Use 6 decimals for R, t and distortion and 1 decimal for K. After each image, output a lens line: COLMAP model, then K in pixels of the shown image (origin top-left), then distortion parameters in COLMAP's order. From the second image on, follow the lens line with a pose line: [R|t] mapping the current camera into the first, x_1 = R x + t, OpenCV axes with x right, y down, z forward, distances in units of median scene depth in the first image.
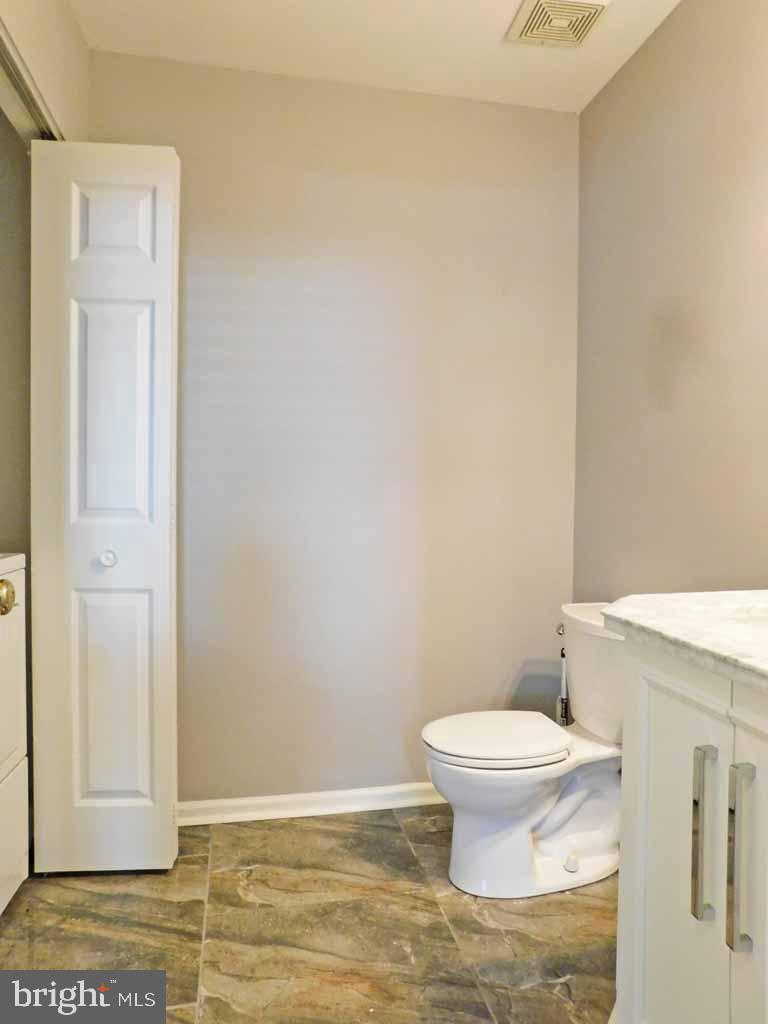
lens RADIAL K [[682.5, 0, 384.9], [0, 682.5, 507.8], [0, 0, 1]] dist [-0.046903, 0.037590]
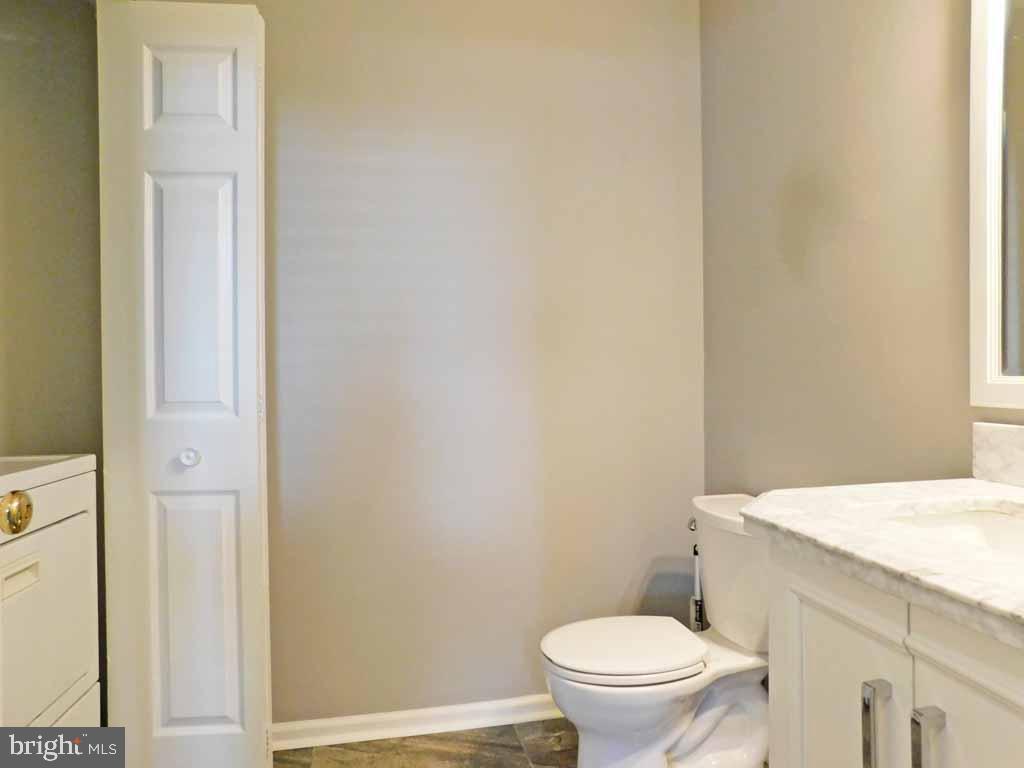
lens RADIAL K [[682.5, 0, 510.9], [0, 682.5, 384.4], [0, 0, 1]] dist [-0.046903, 0.037590]
pose [[0.999779, -0.020662, -0.003855, 0.025807], [0.020592, 0.999634, -0.017544, 0.001905], [0.004216, 0.017461, 0.999839, 0.097996]]
